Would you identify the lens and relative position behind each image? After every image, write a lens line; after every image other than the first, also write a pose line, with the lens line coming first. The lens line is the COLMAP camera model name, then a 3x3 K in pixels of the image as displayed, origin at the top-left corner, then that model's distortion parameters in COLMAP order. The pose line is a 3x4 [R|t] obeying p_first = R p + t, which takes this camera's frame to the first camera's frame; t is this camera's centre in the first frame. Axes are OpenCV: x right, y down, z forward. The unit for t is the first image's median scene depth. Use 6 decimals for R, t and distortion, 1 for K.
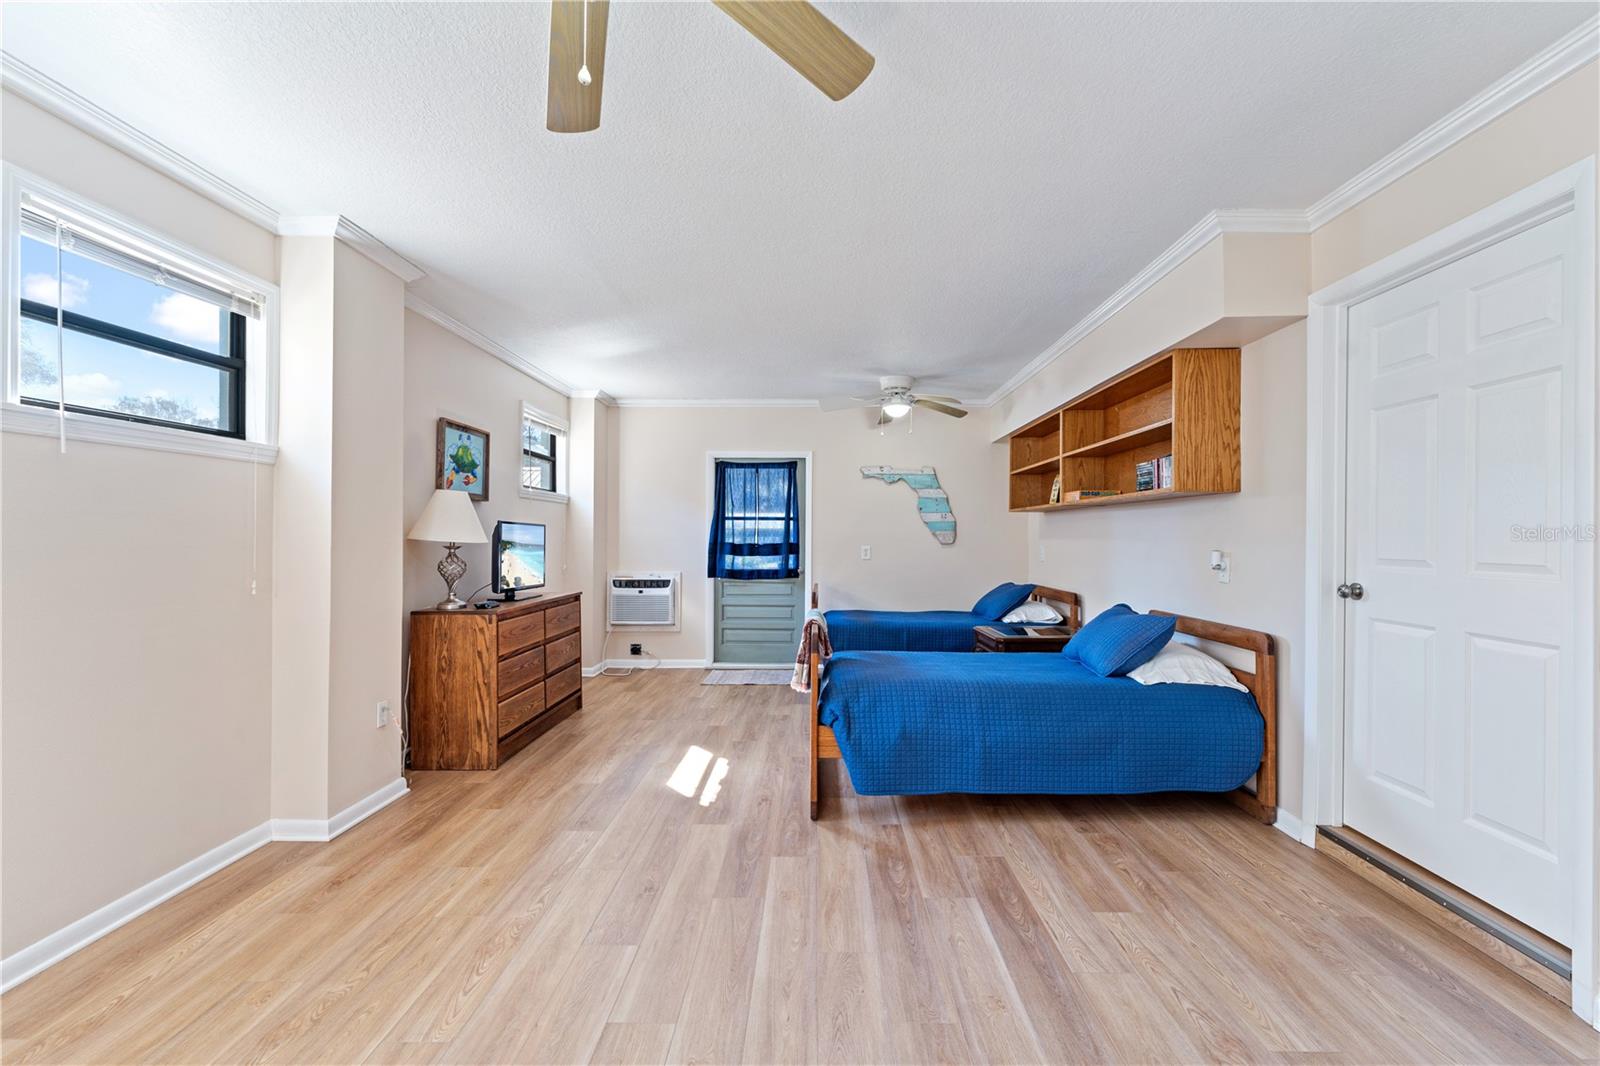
lens RADIAL K [[696.9, 0, 796.2], [0, 696.9, 535.8], [0, 0, 1]] dist [-0.001303, -0.000230]
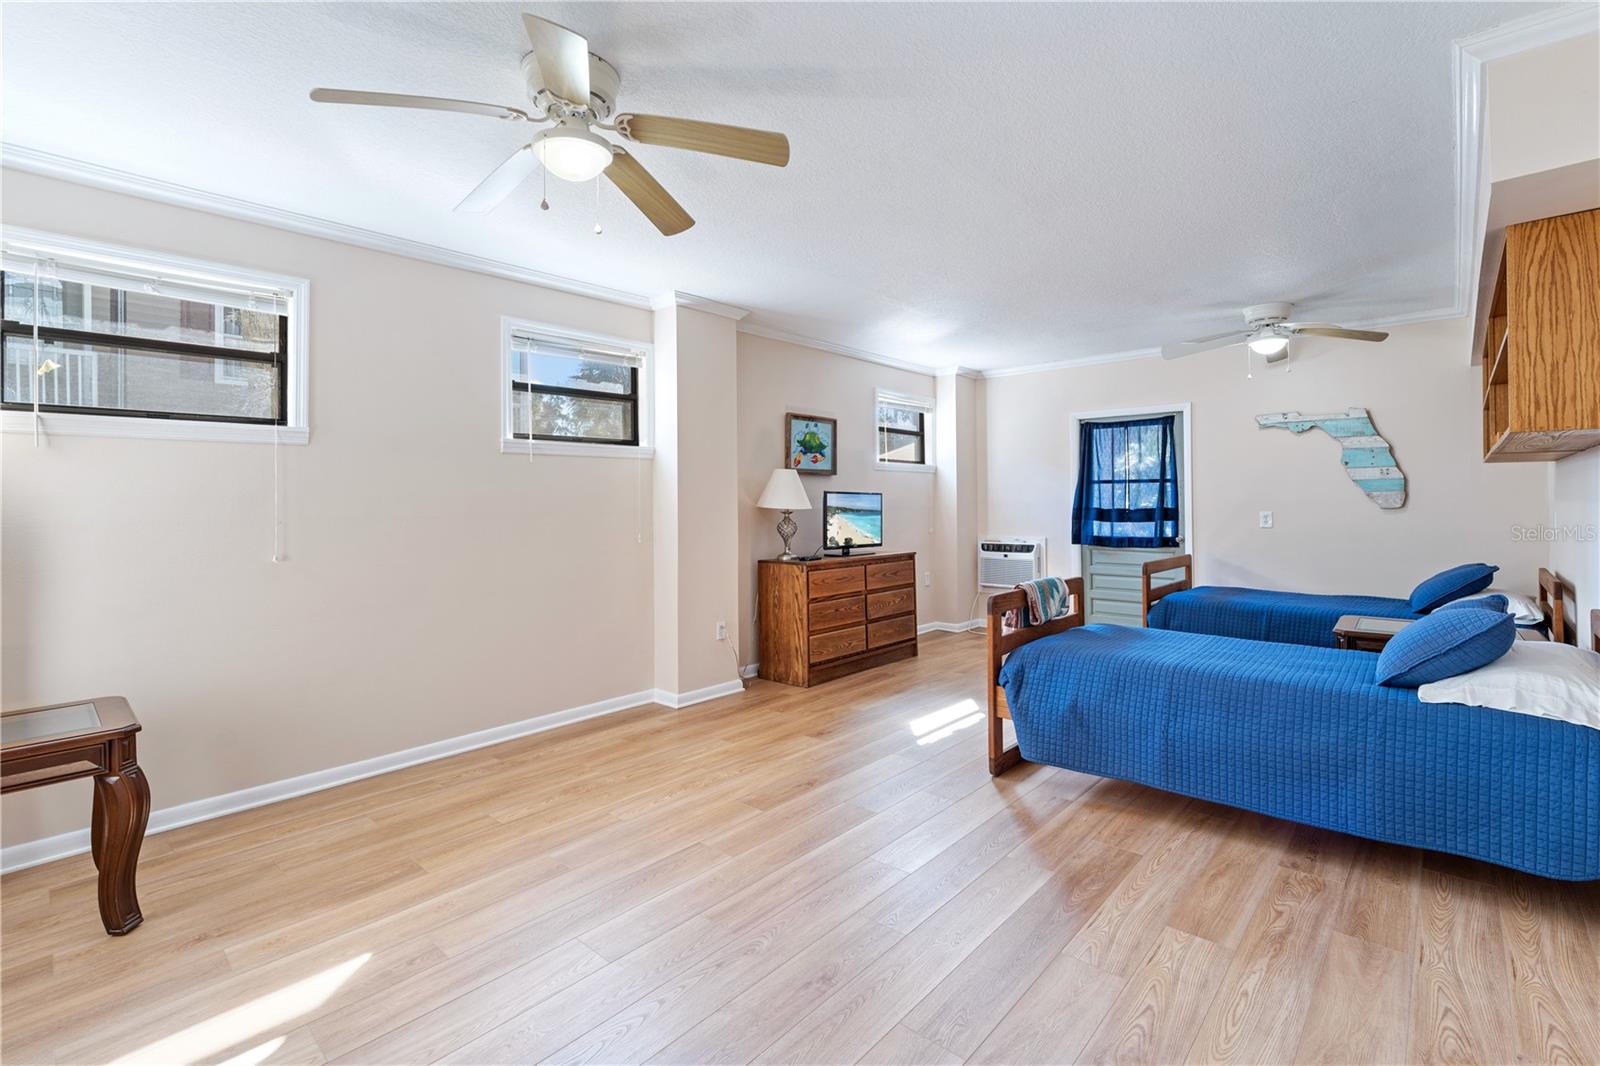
lens RADIAL K [[712.8, 0, 800.7], [0, 712.8, 501.8], [0, 0, 1]] dist [0.000401, -0.000223]
pose [[0.759764, -0.008942, -0.650138, 0.361904], [0.010318, 0.999945, -0.001695, -0.001153], [0.650117, -0.005420, 0.759815, 0.006109]]
